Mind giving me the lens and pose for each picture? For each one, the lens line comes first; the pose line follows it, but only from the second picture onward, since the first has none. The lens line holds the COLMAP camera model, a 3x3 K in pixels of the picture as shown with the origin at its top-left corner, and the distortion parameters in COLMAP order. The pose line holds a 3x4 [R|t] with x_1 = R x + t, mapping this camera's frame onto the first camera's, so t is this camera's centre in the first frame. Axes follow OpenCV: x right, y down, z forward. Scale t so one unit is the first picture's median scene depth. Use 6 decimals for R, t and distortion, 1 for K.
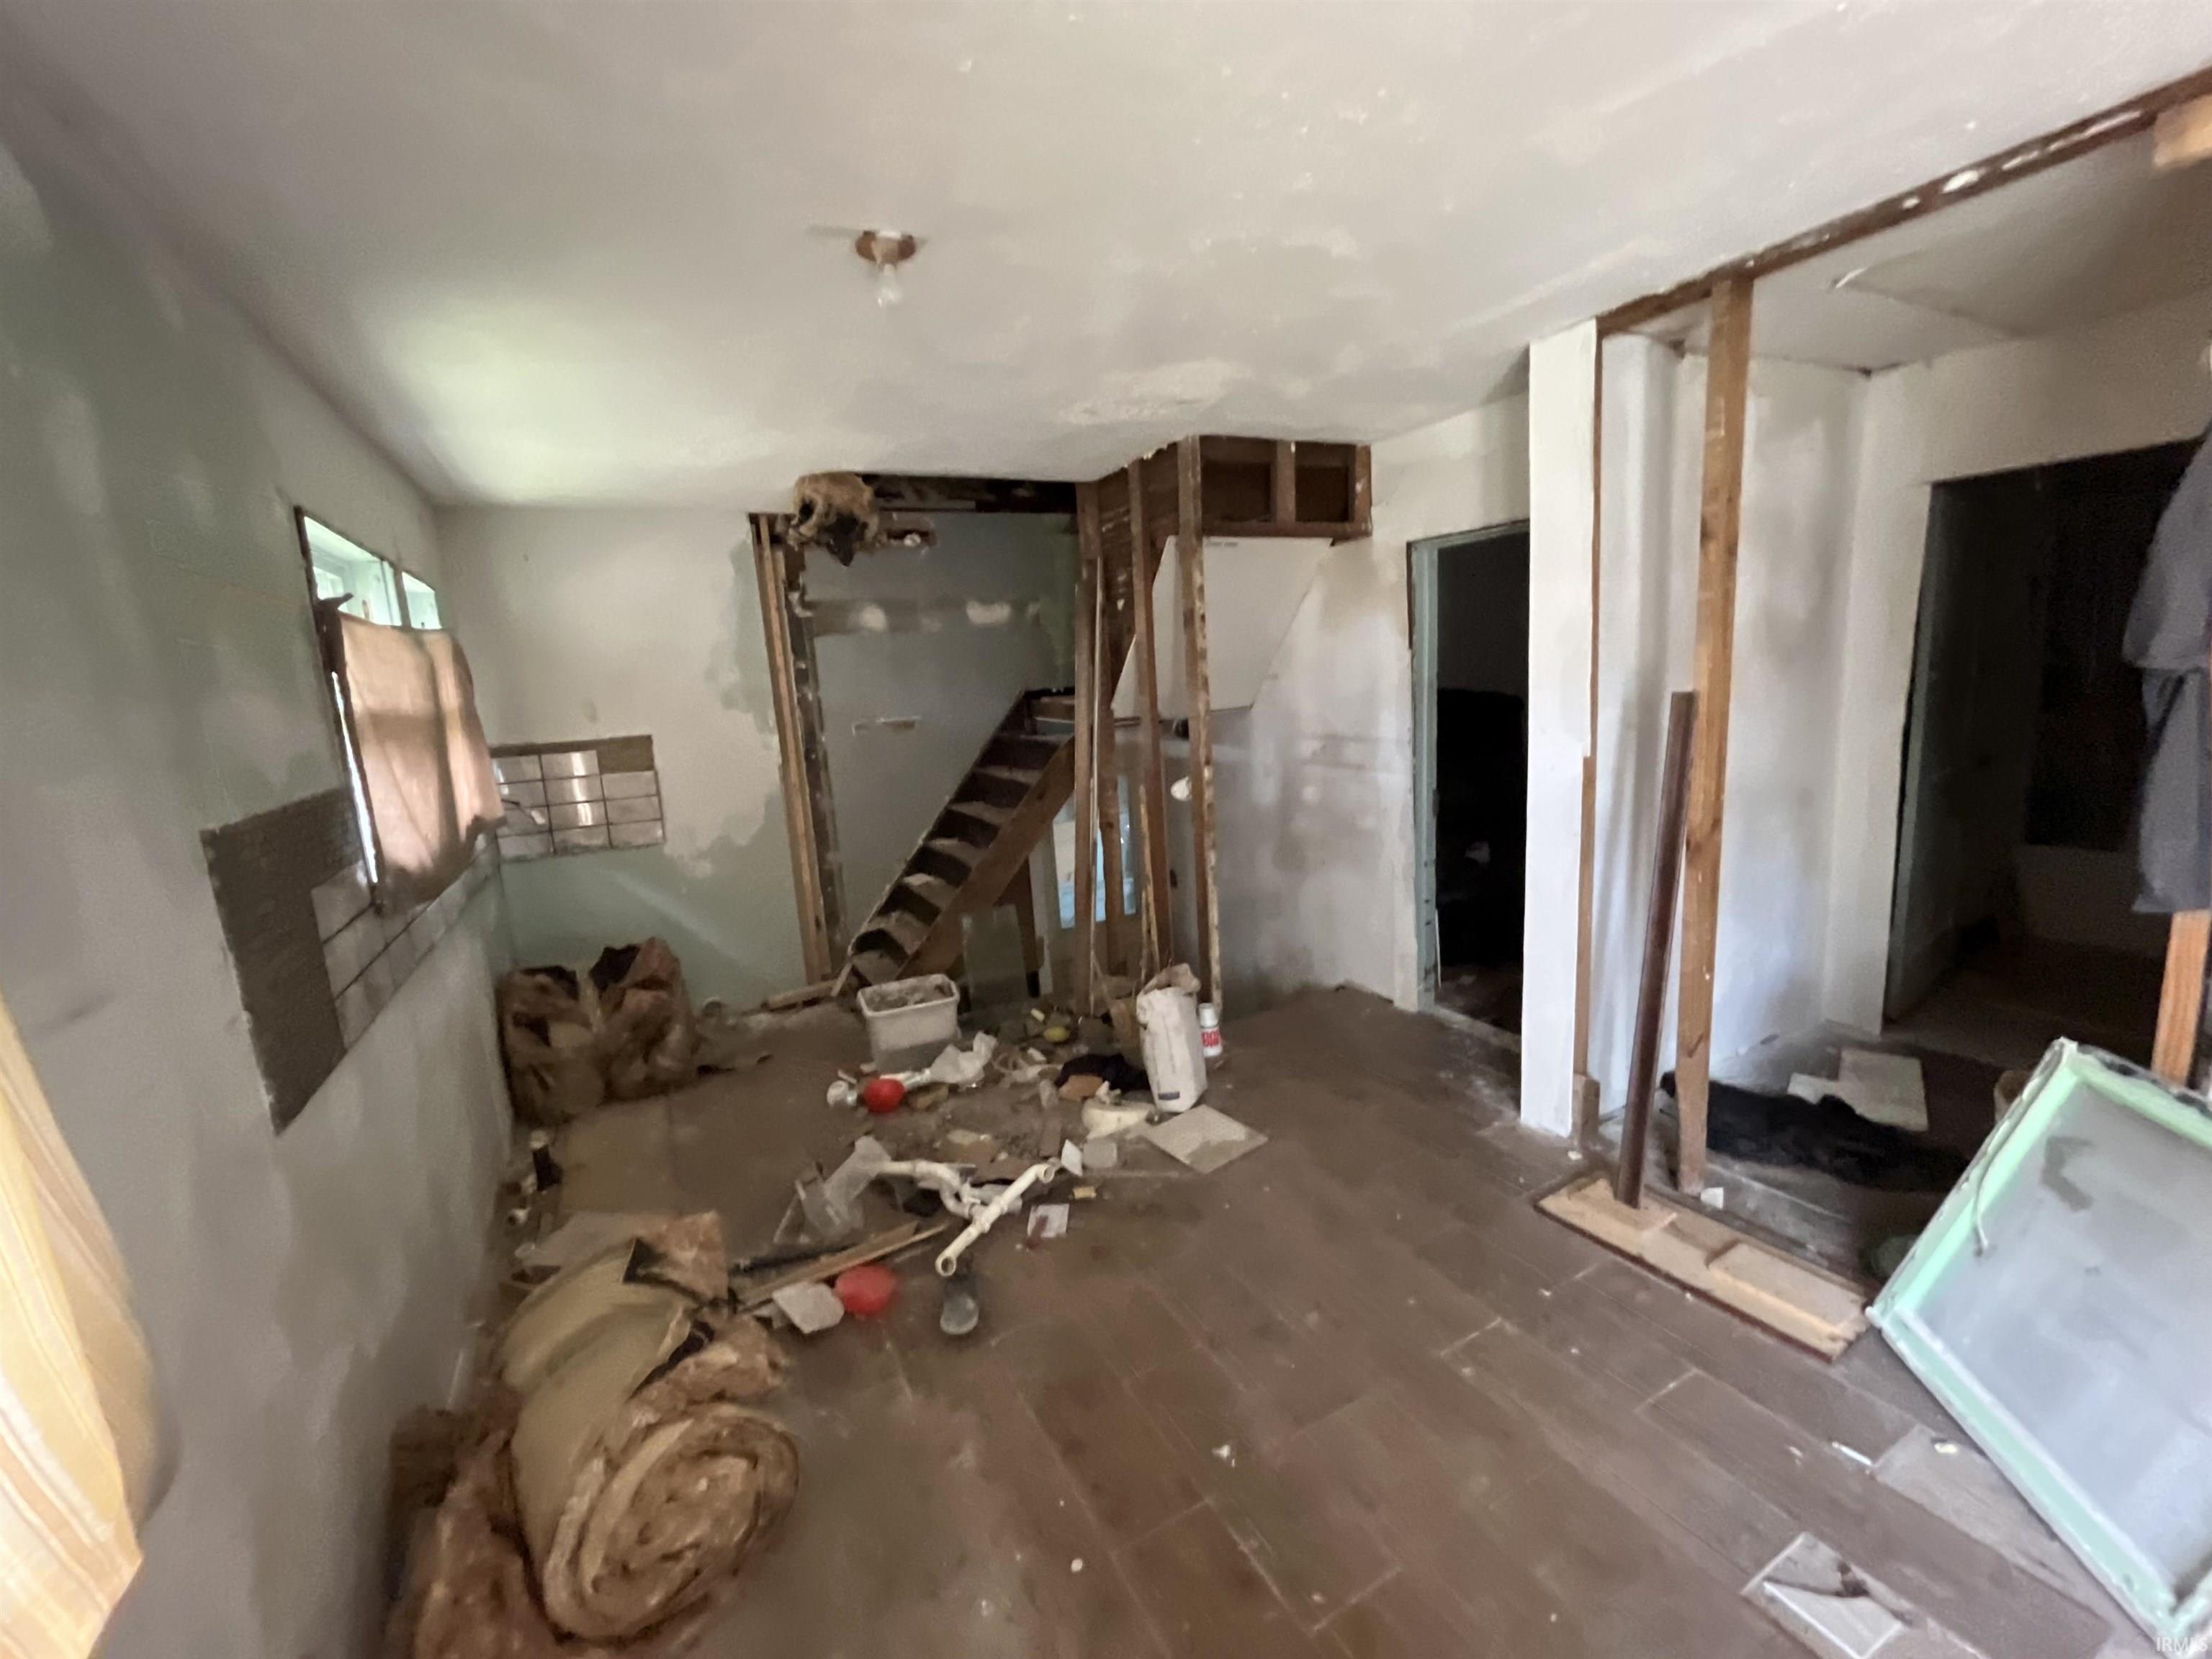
lens RADIAL K [[900.6, 0, 1100.5], [0, 900.6, 818.6], [0, 0, 1]] dist [0.000132, -0.000447]
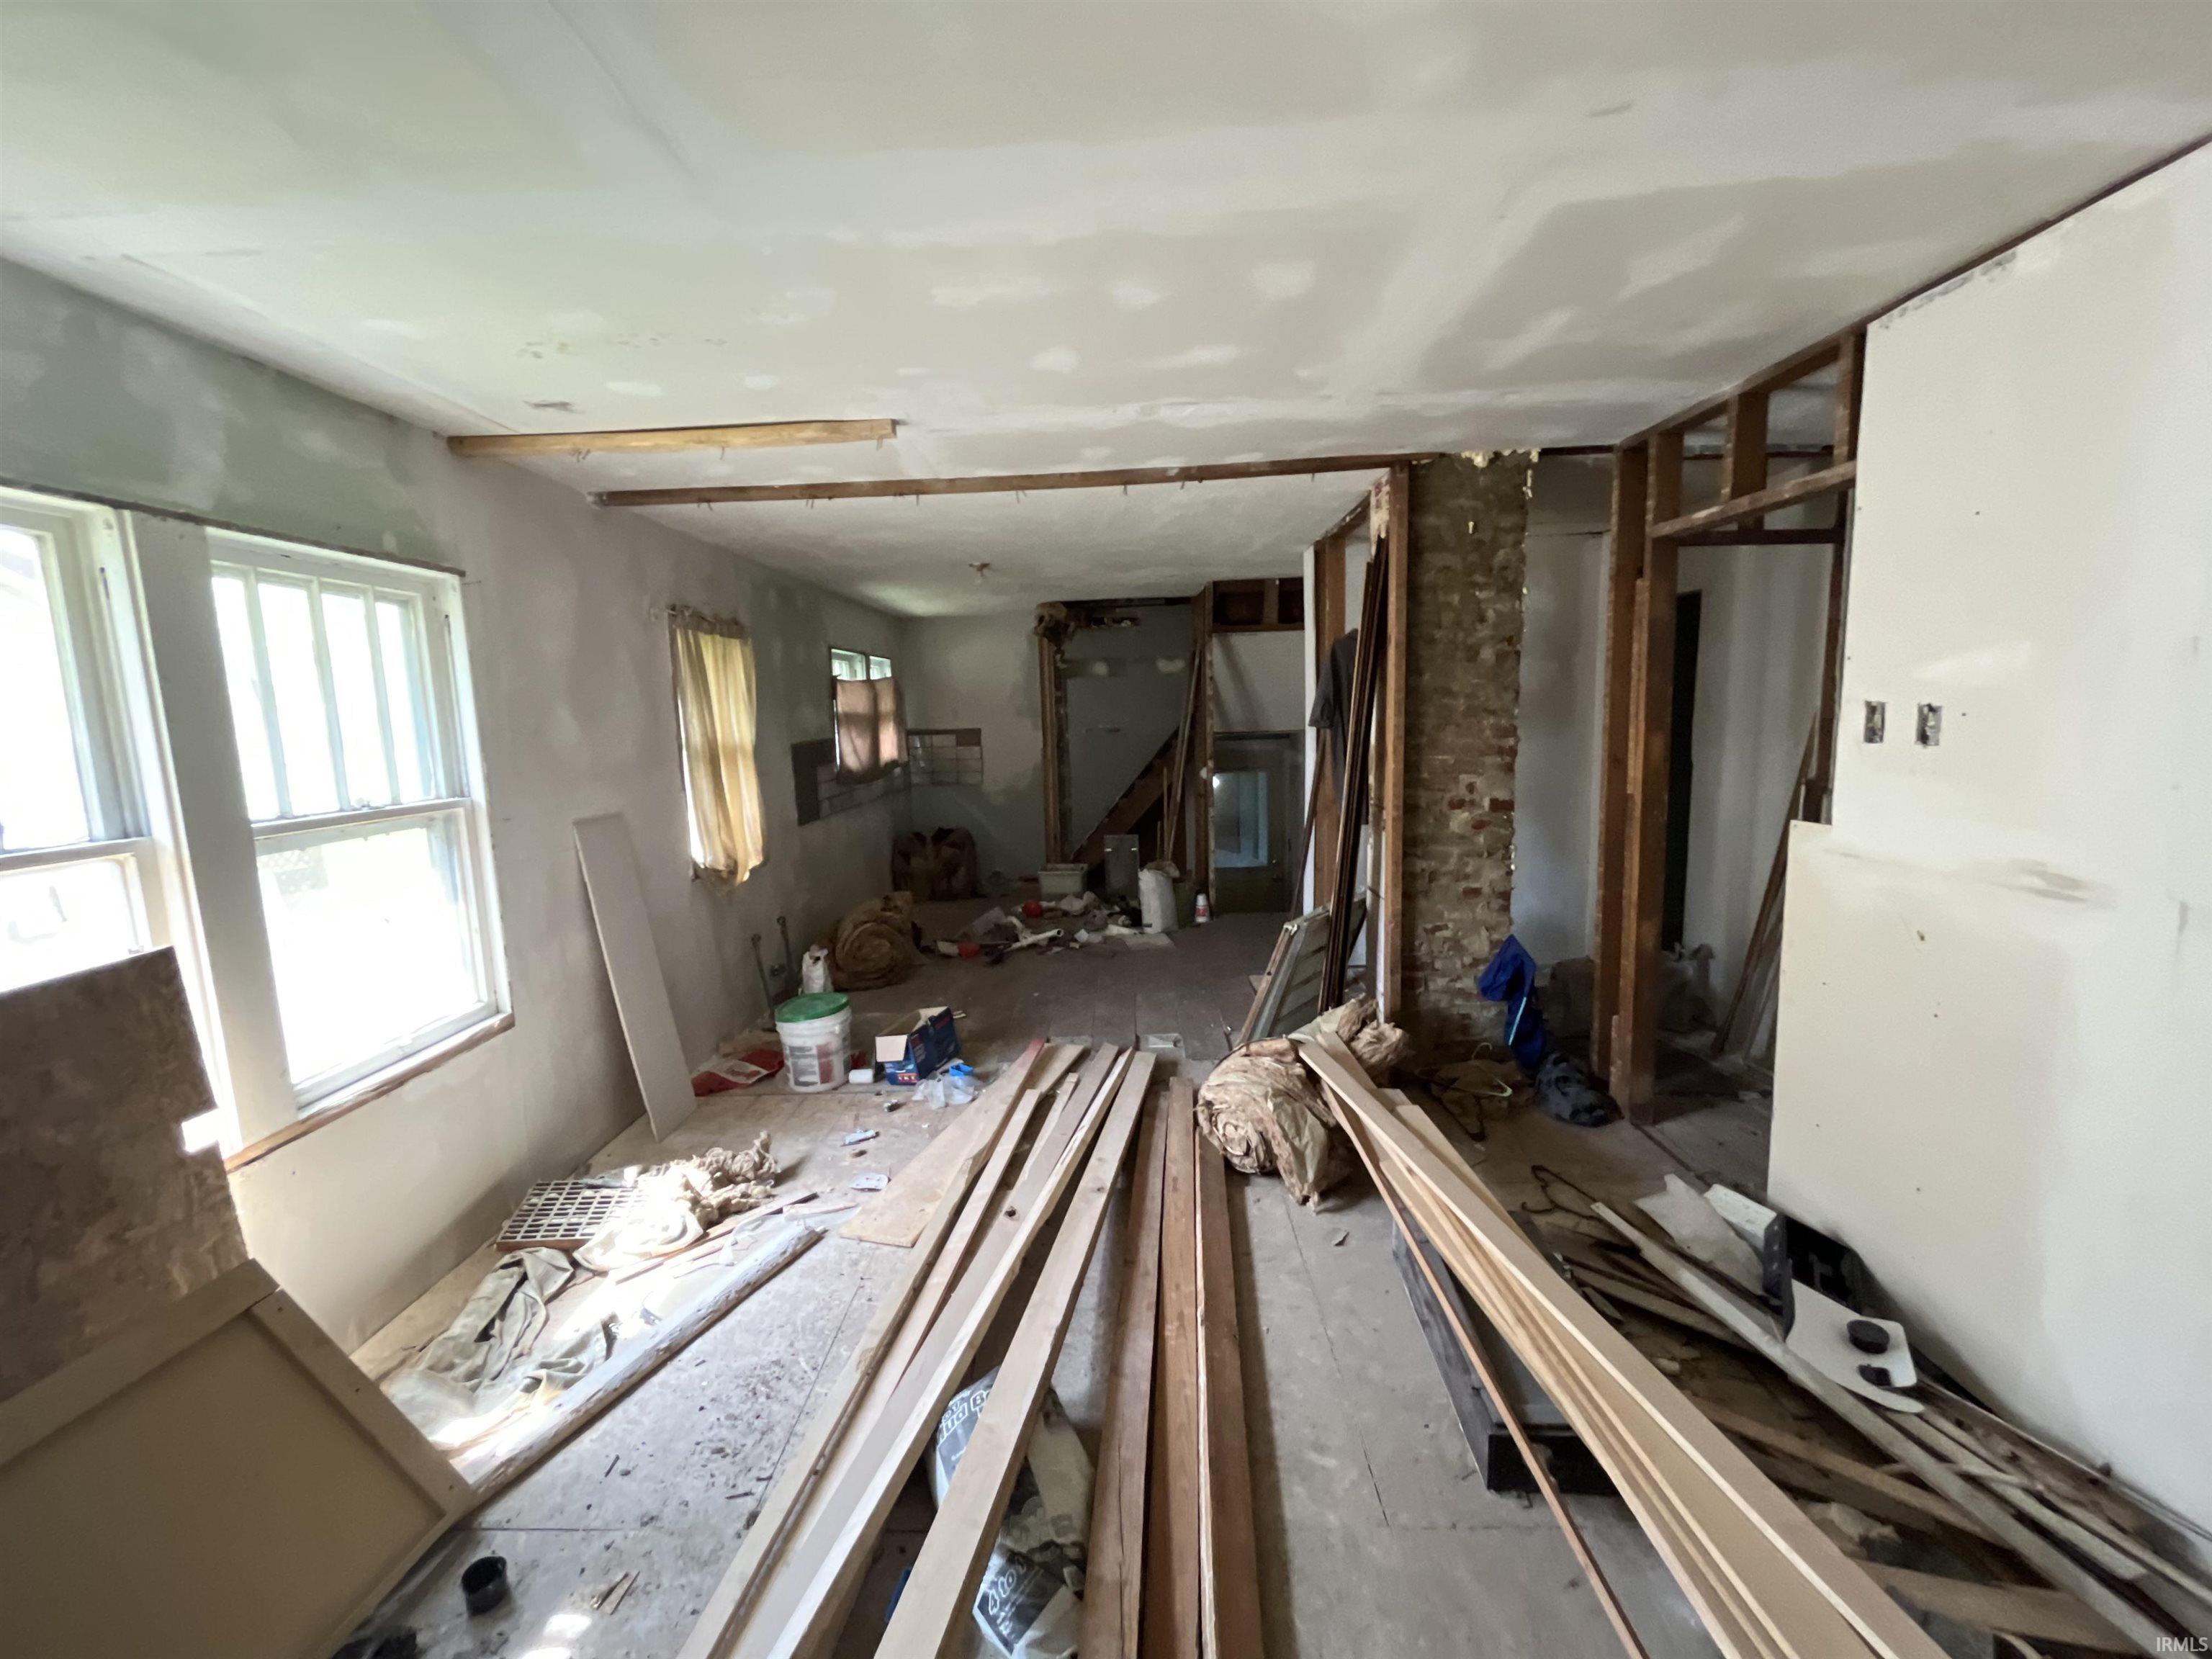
lens RADIAL K [[900.6, 0, 1100.4], [0, 900.6, 829.1], [0, 0, 1]] dist [0.000132, -0.000447]
pose [[0.873196, 0.104158, -0.476109, 0.773641], [-0.105038, 0.994158, 0.024848, 0.054969], [0.475916, 0.028312, 0.879035, -0.666153]]
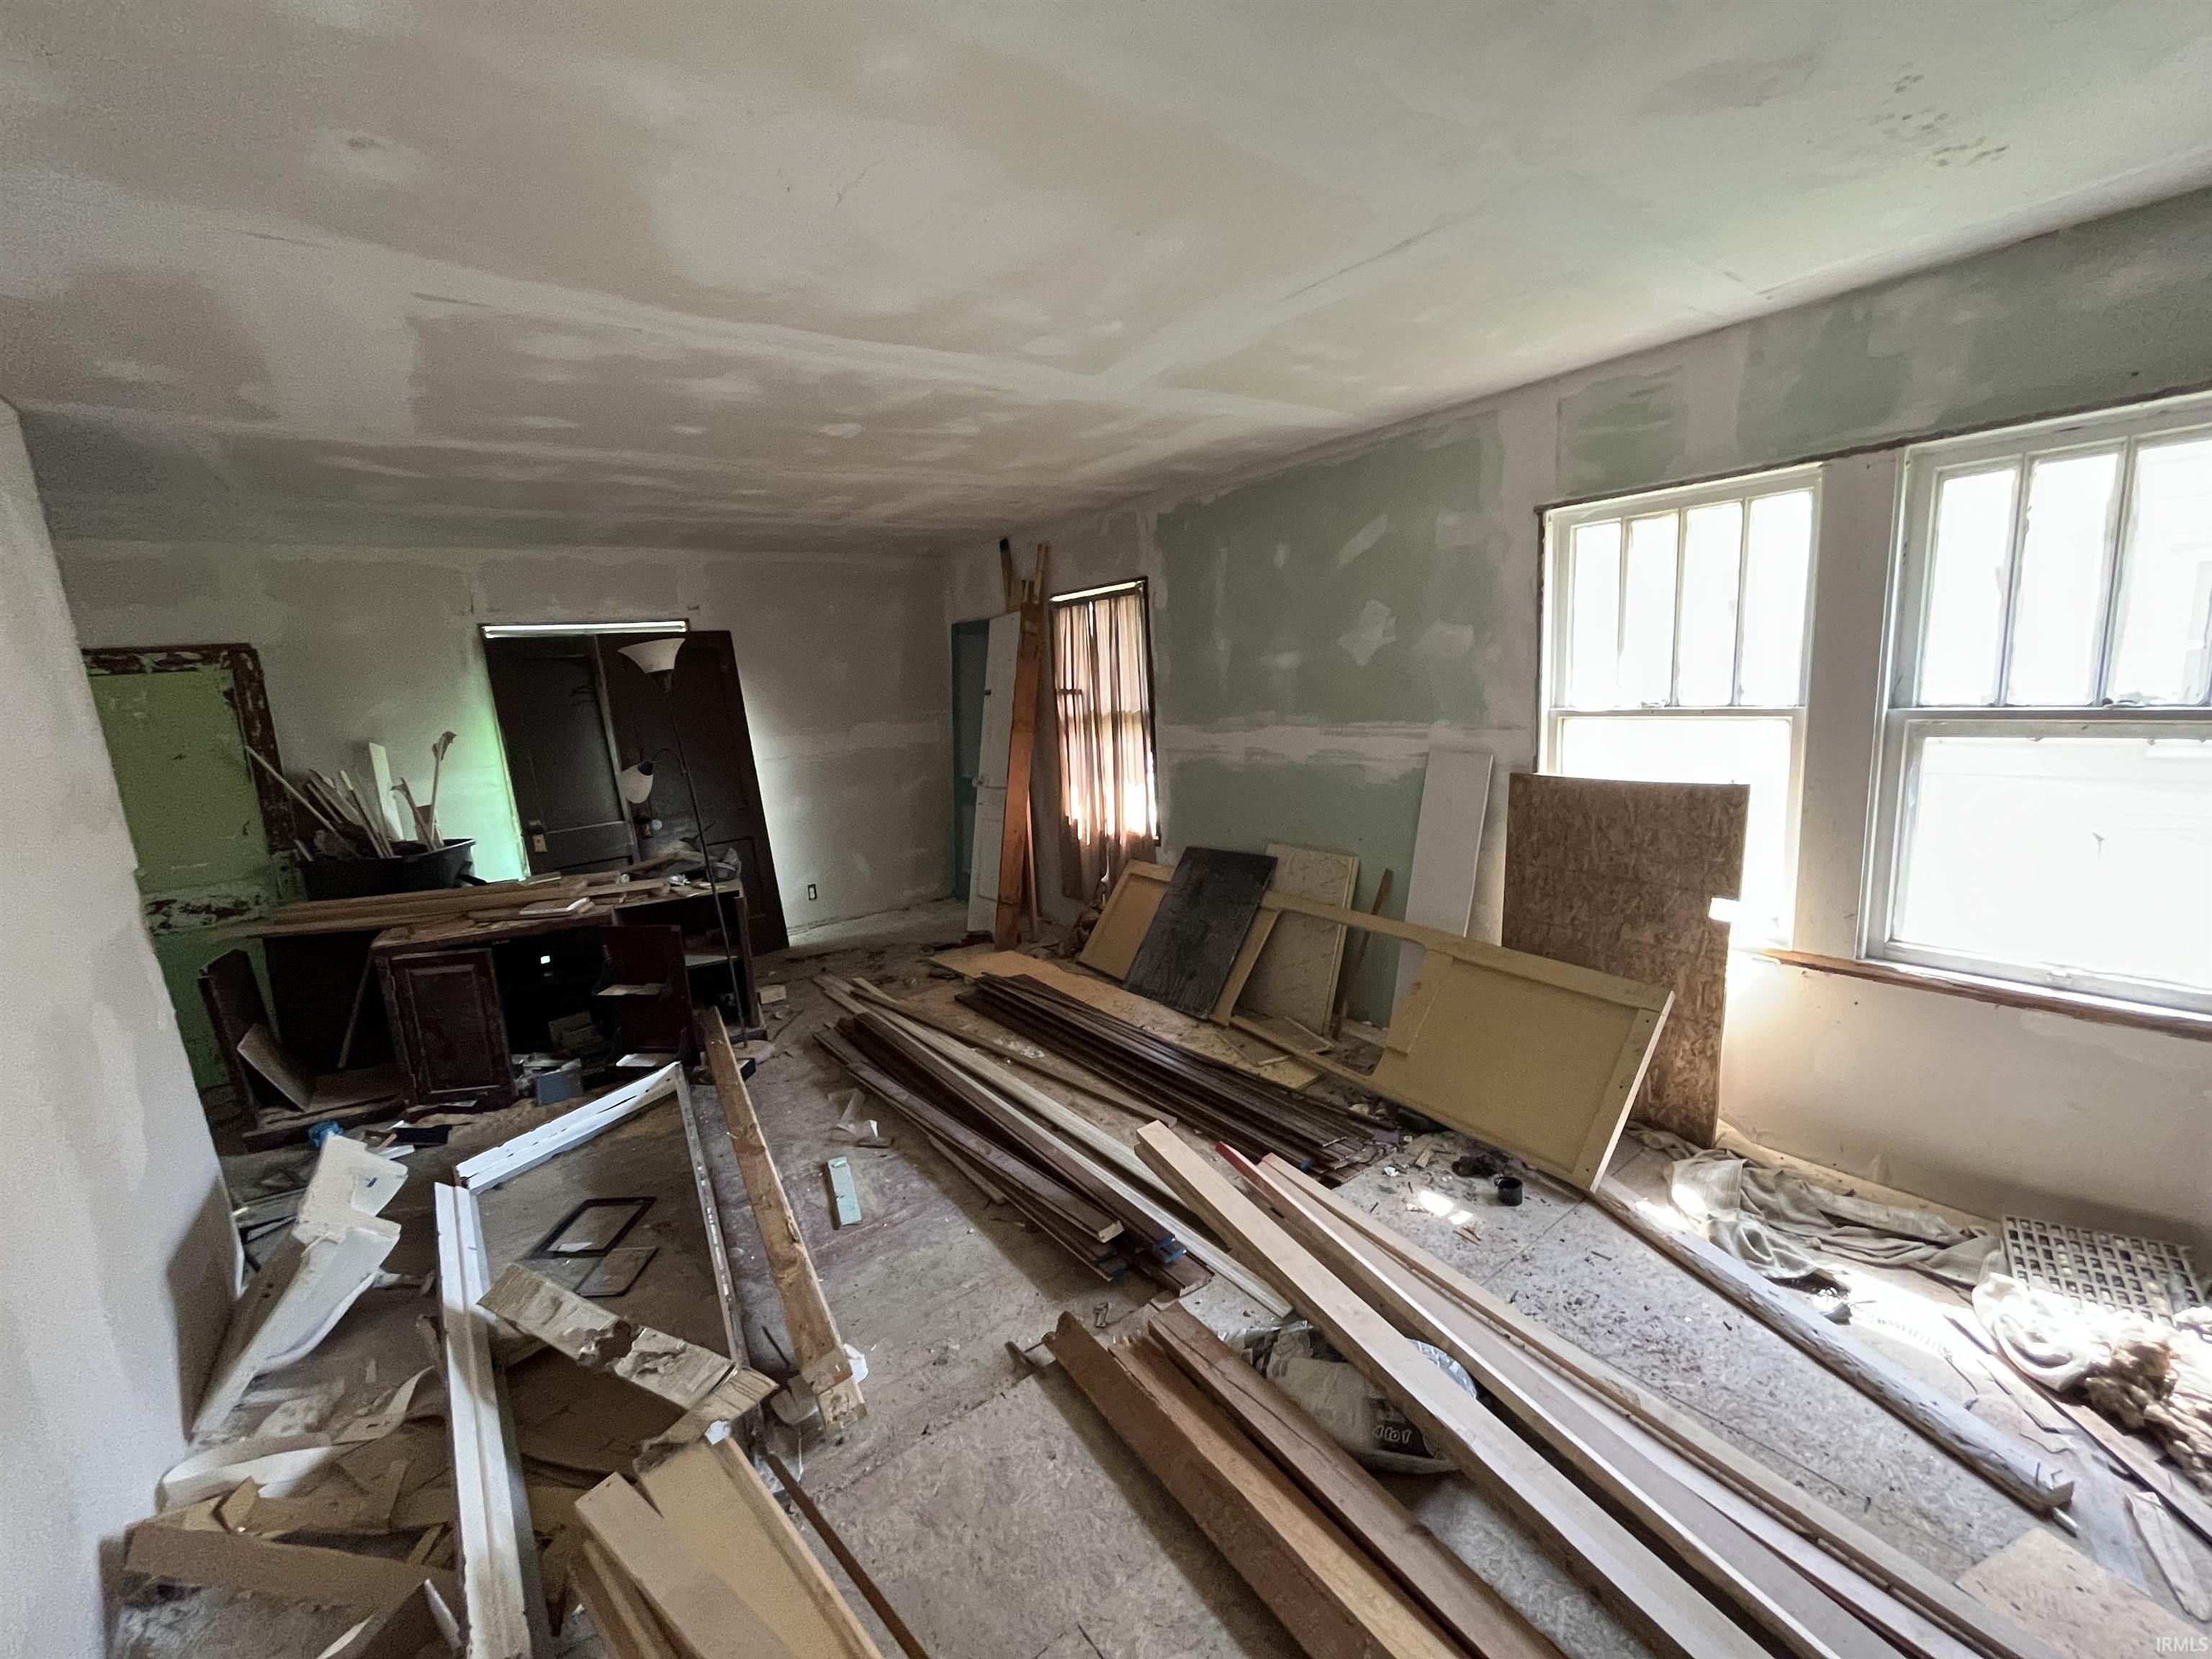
lens RADIAL K [[900.6, 0, 1093.9], [0, 900.6, 827.3], [0, 0, 1]] dist [0.000132, -0.000447]
pose [[-0.978091, 0.159453, -0.133842, 0.709870], [0.107124, 0.936761, 0.333171, -0.073526], [0.178503, 0.311534, -0.933318, 0.095158]]
